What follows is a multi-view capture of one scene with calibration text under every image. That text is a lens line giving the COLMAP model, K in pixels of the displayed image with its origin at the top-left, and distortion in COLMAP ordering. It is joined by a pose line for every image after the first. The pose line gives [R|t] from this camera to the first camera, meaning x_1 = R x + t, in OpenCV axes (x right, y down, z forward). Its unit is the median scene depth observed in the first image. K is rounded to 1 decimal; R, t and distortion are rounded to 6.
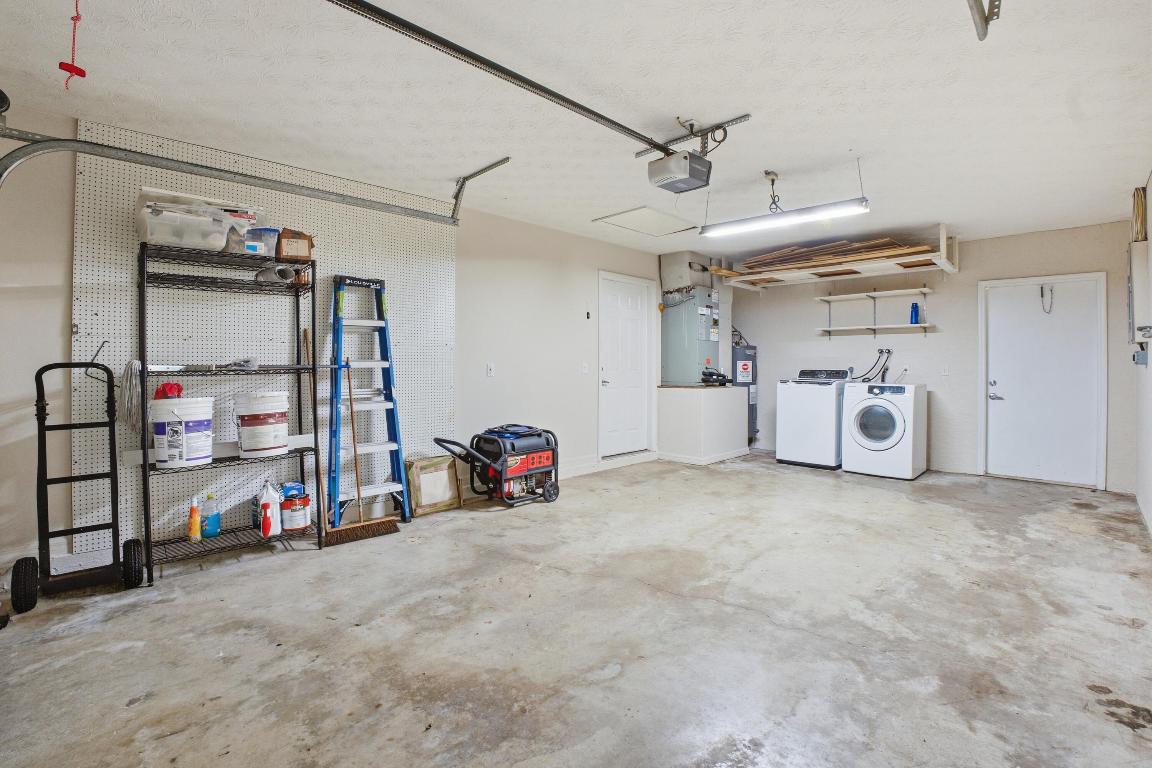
lens RADIAL K [[512.6, 0, 579.9], [0, 512.6, 375.0], [0, 0, 1]] dist [0.000257, 0.000029]
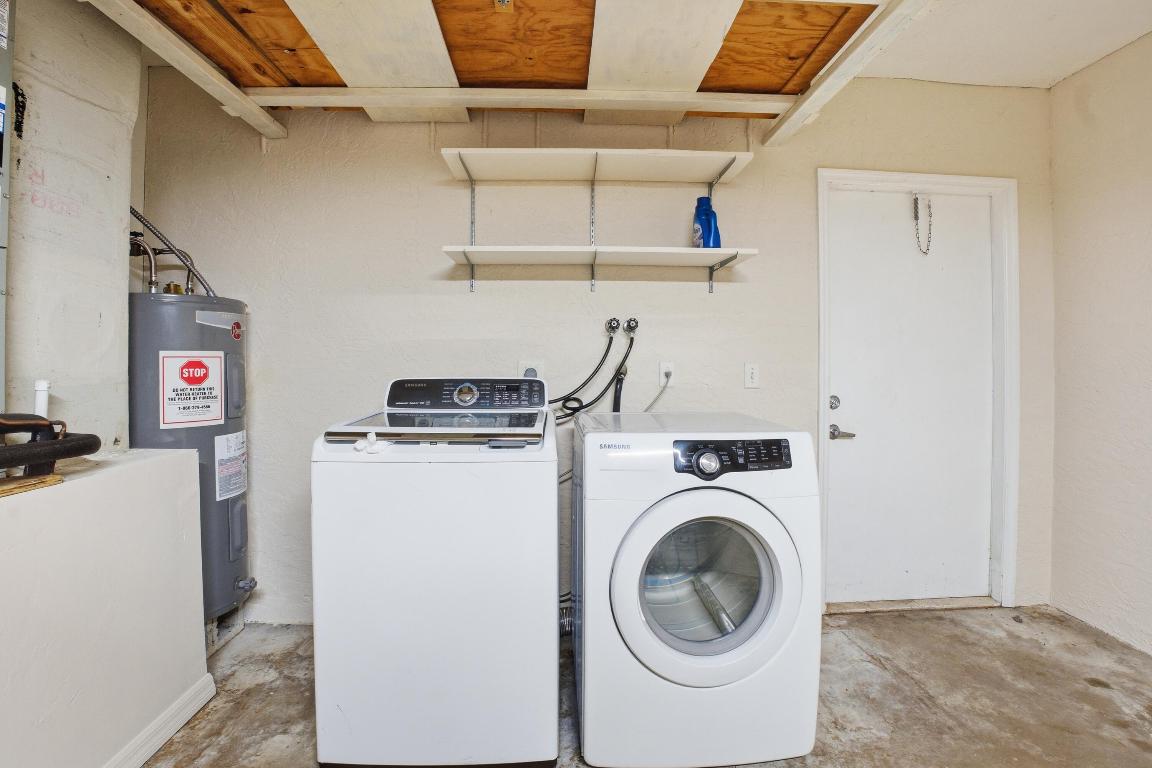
lens RADIAL K [[512.6, 0, 578.2], [0, 512.6, 371.4], [0, 0, 1]] dist [0.000257, 0.000029]
pose [[0.672160, -0.020375, 0.740125, 0.262581], [0.019889, 0.999757, 0.009460, -0.015035], [-0.740139, 0.008361, 0.672402, 0.674633]]
